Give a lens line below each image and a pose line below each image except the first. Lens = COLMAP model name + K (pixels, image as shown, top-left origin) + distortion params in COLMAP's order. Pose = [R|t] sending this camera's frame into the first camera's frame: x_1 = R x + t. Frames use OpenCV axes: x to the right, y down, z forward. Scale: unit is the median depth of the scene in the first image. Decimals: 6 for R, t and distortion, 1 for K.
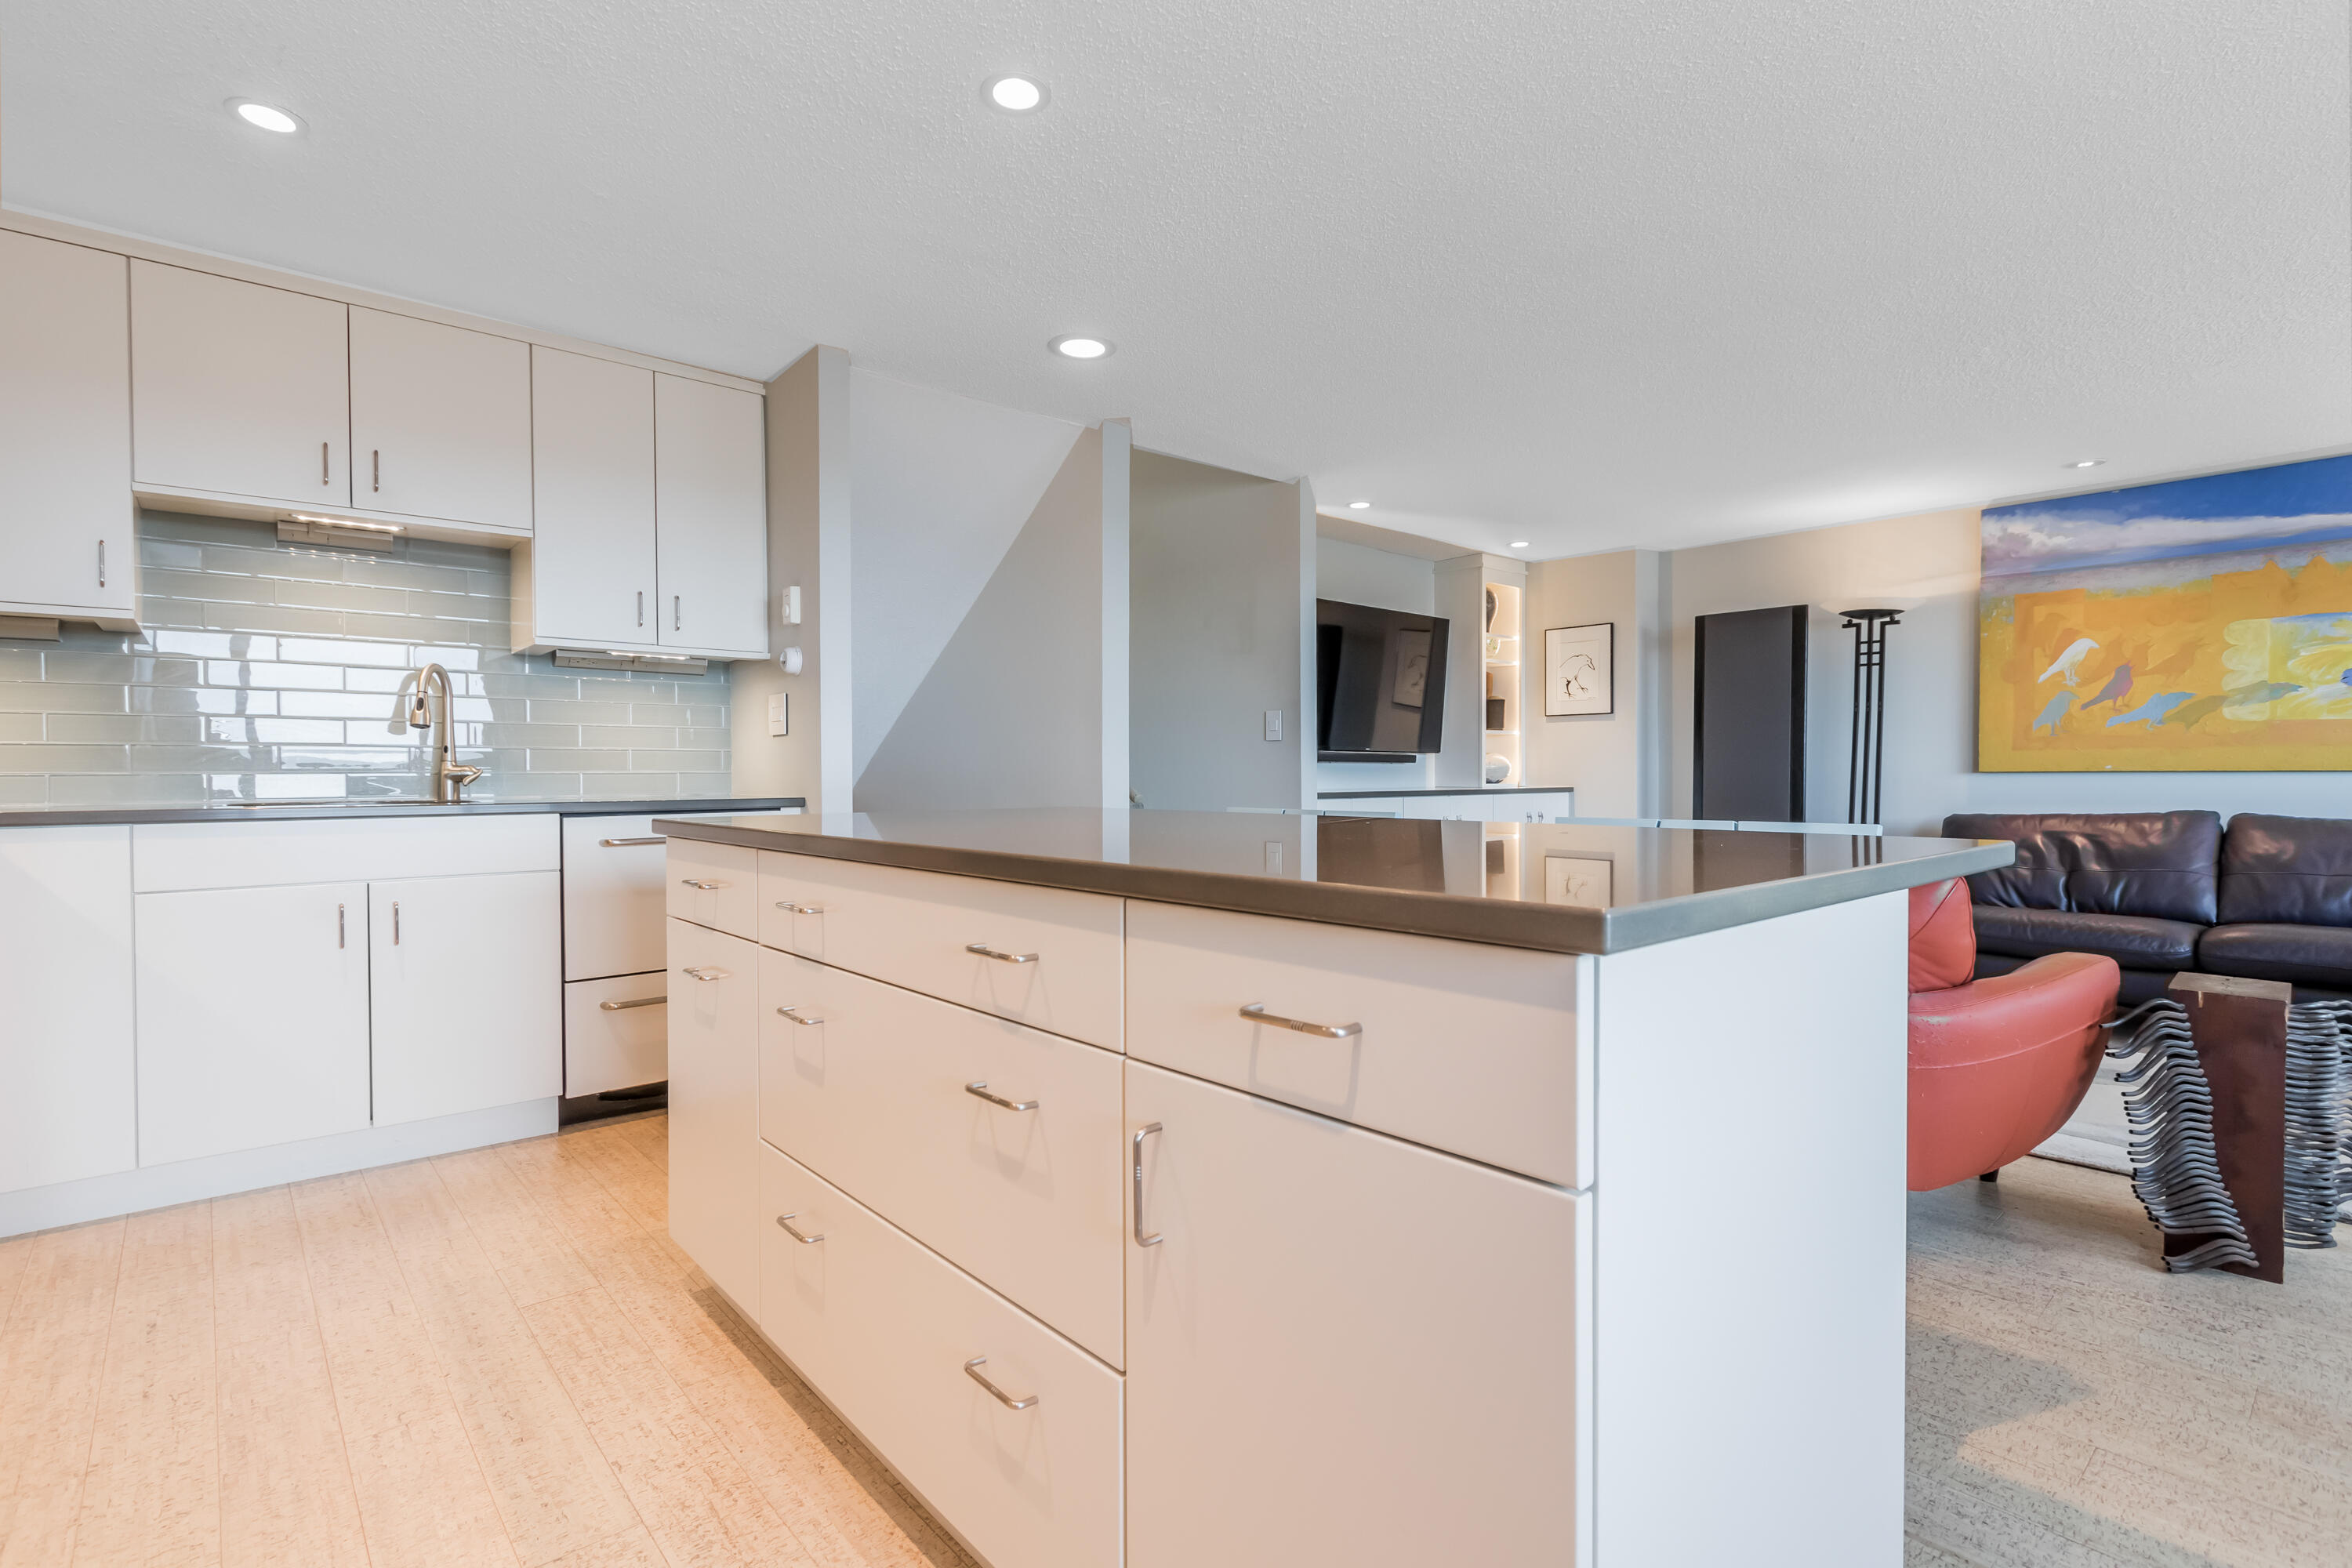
lens RADIAL K [[1081.1, 0, 1167.8], [0, 1081.1, 818.8], [0, 0, 1]] dist [0.008280, -0.003079]
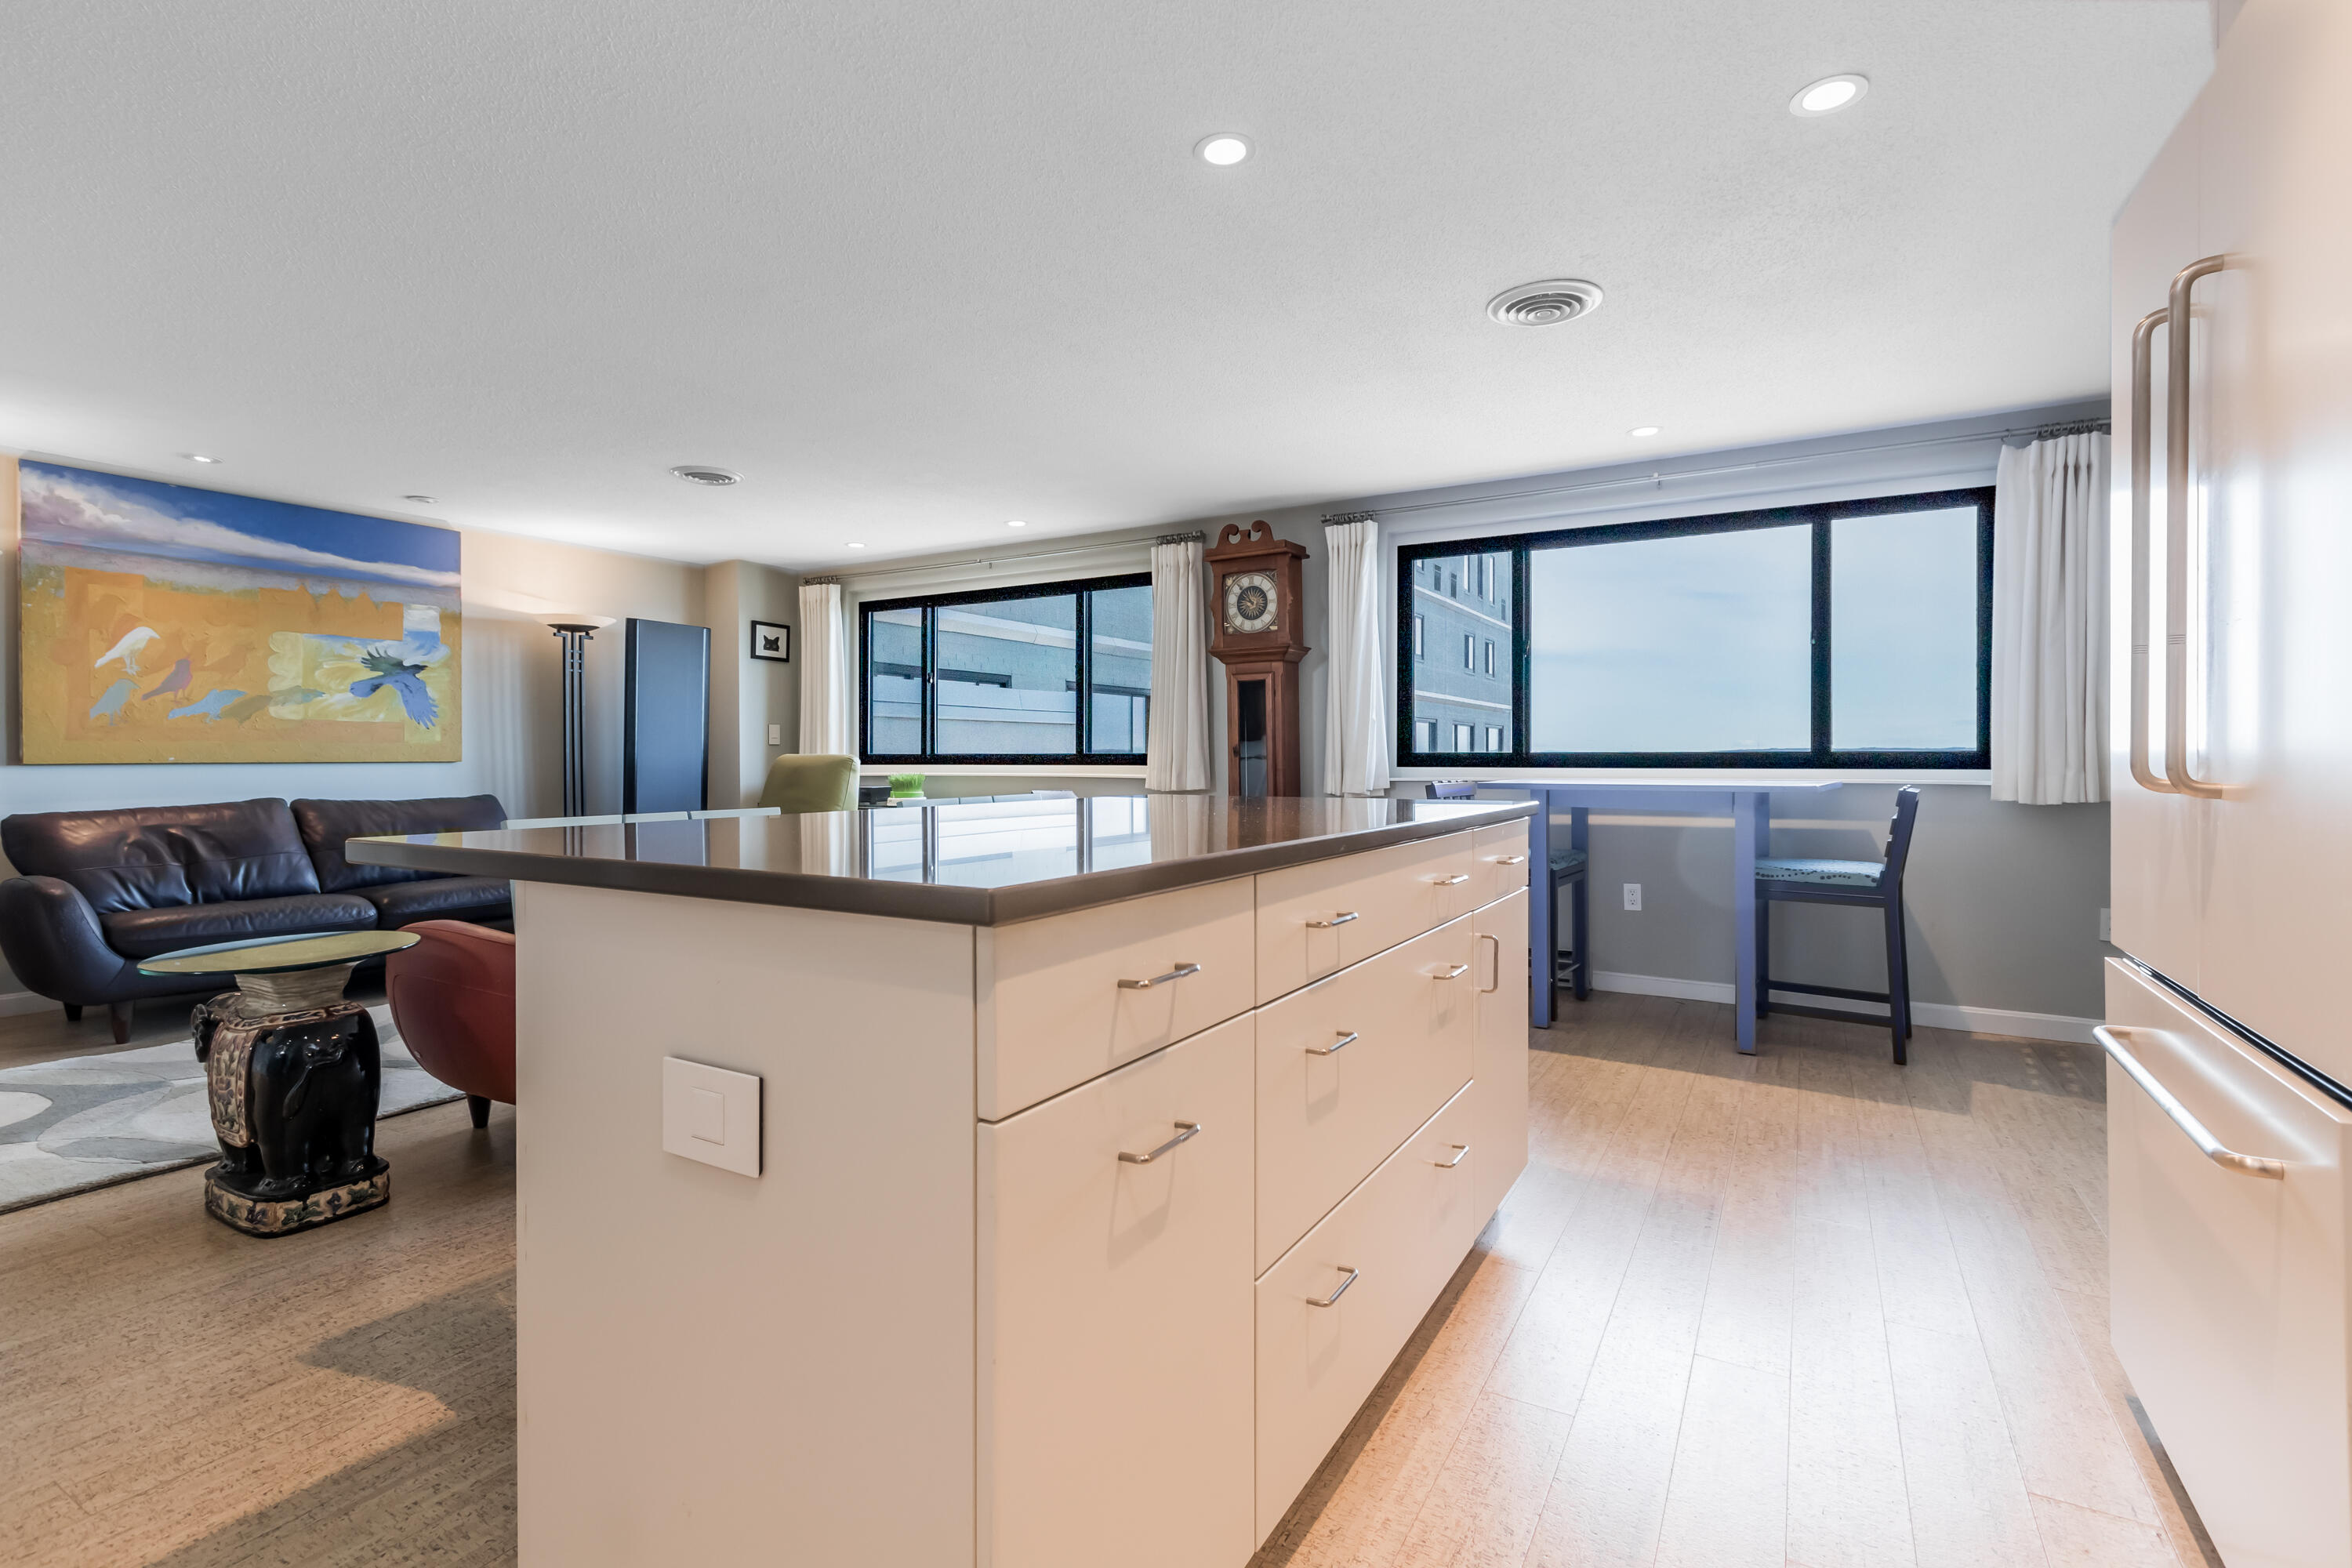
lens RADIAL K [[1081.1, 0, 1163.3], [0, 1081.1, 752.2], [0, 0, 1]] dist [0.008280, -0.003079]
pose [[-0.305909, 0.008316, 0.952024, -0.359203], [0.043777, 0.999027, 0.005340, -0.019199], [-0.951054, 0.043311, -0.305976, 0.434970]]
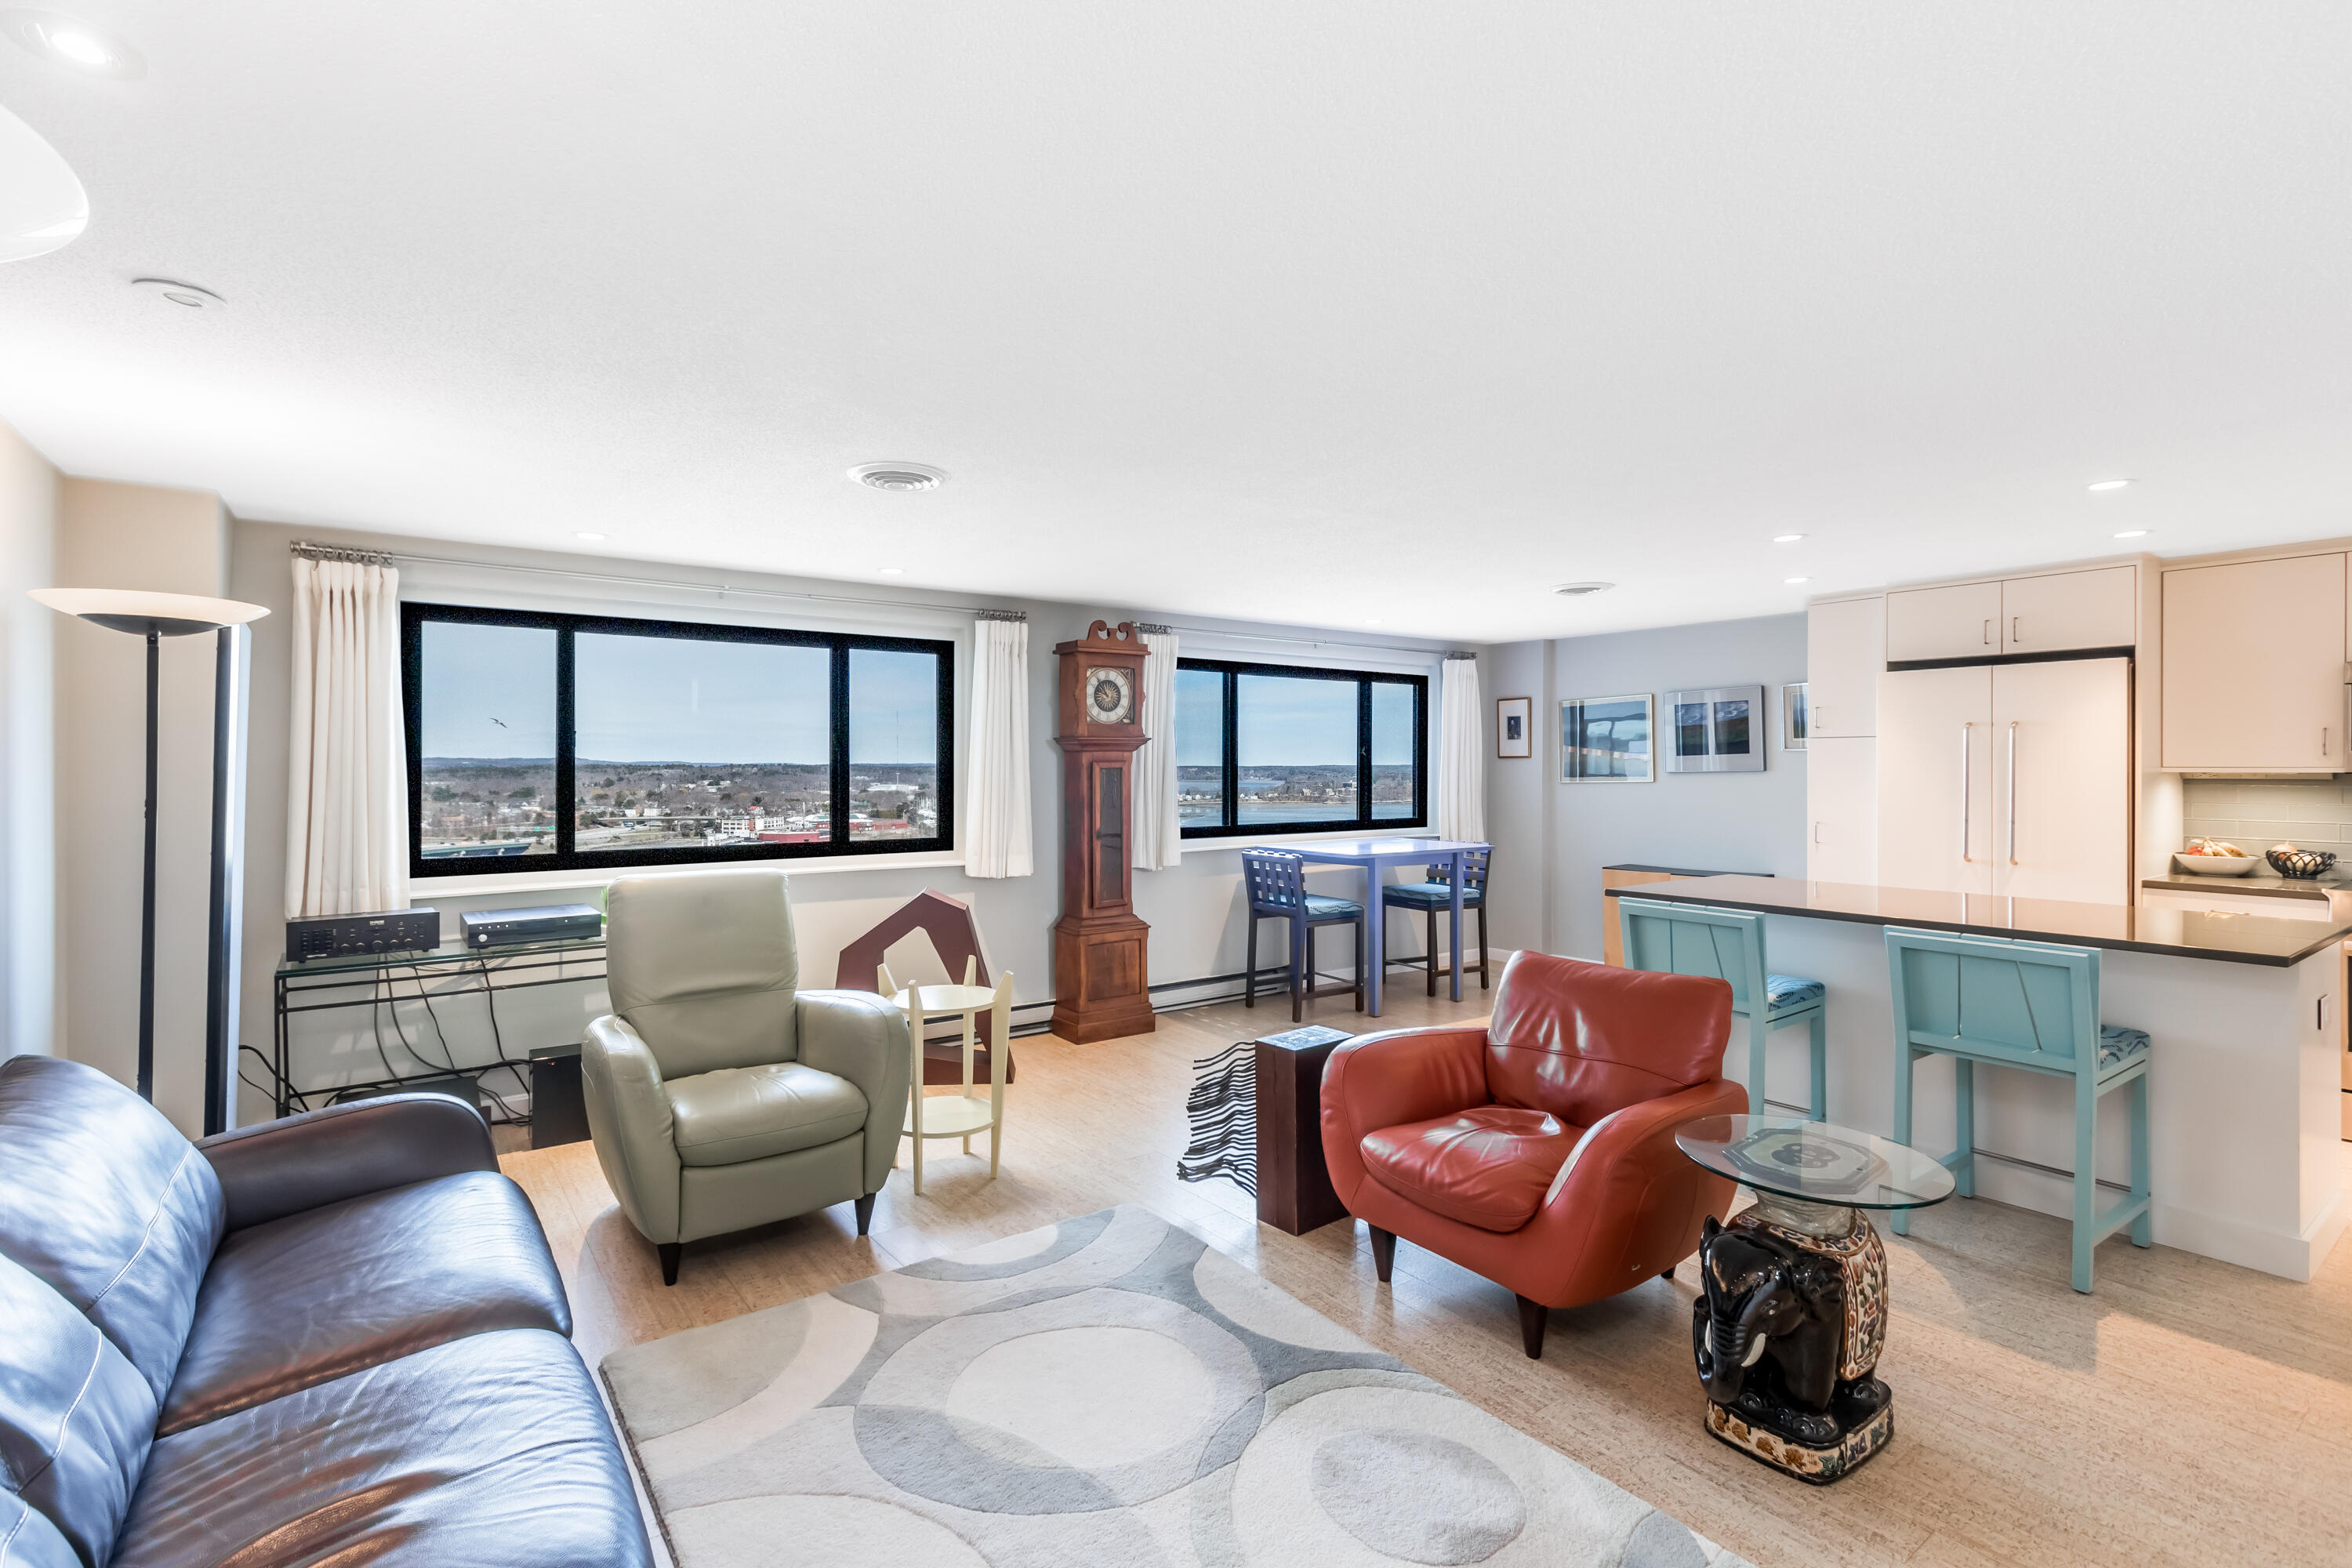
lens RADIAL K [[1081.1, 0, 1159.0], [0, 1081.1, 731.1], [0, 0, 1]] dist [0.008280, -0.003079]
pose [[-0.994349, 0.003499, 0.106105, 0.459941], [0.004578, 0.999940, 0.009927, -0.131350], [-0.106064, 0.010357, -0.994305, 1.161587]]
